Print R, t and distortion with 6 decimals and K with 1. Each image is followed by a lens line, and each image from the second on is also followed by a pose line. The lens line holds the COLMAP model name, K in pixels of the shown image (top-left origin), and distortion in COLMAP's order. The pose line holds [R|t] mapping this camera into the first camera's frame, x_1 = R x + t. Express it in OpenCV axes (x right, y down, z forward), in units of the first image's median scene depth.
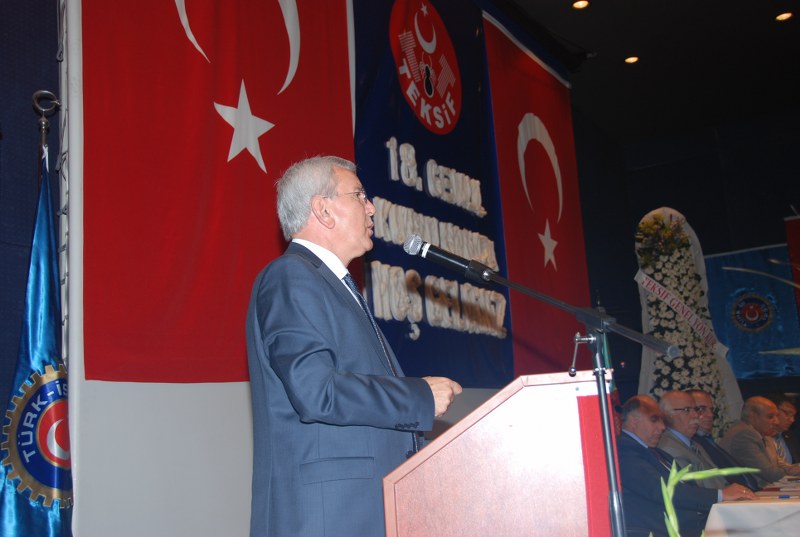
lens RADIAL K [[925.6, 0, 400.0], [0, 925.6, 268.5], [0, 0, 1]] dist [-0.007585, 0.287590]
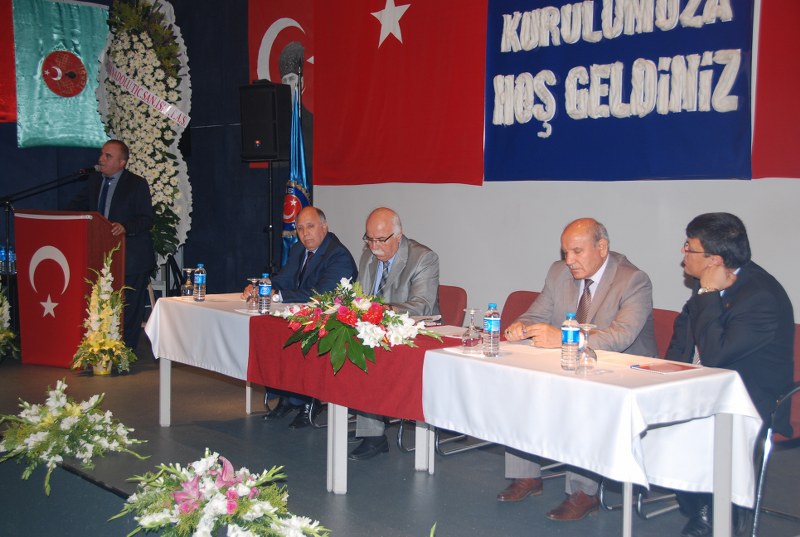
lens RADIAL K [[1027.1, 0, 399.8], [0, 1027.1, 276.8], [0, 0, 1]] dist [0.021906, 0.434498]
pose [[-0.303045, 0.147406, -0.941507, 1.100784], [0.197037, 0.976308, 0.089434, 0.085906], [0.932384, -0.158409, -0.324909, 1.094624]]
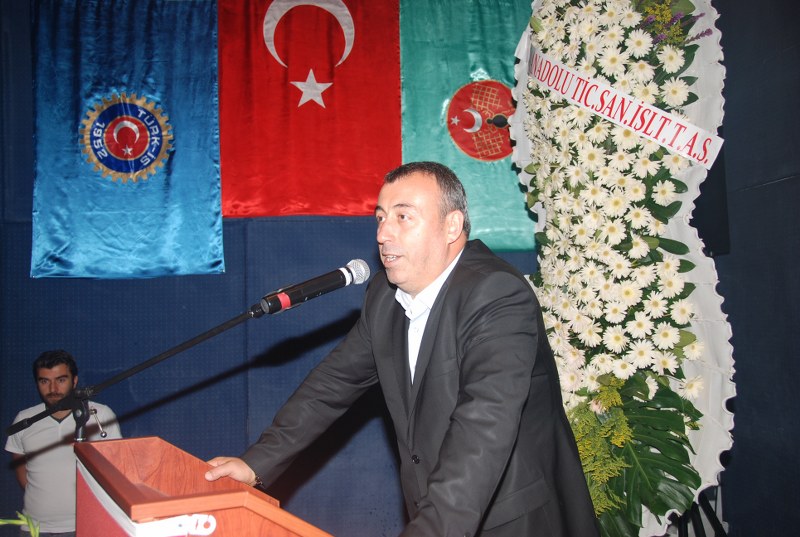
lens RADIAL K [[835.1, 0, 396.1], [0, 835.1, 271.8], [0, 0, 1]] dist [-0.061599, 0.233161]
pose [[-0.776956, 0.057808, -0.626895, 0.154567], [0.196158, 0.968434, -0.153809, 0.036495], [0.598215, -0.242473, -0.763771, 0.571579]]
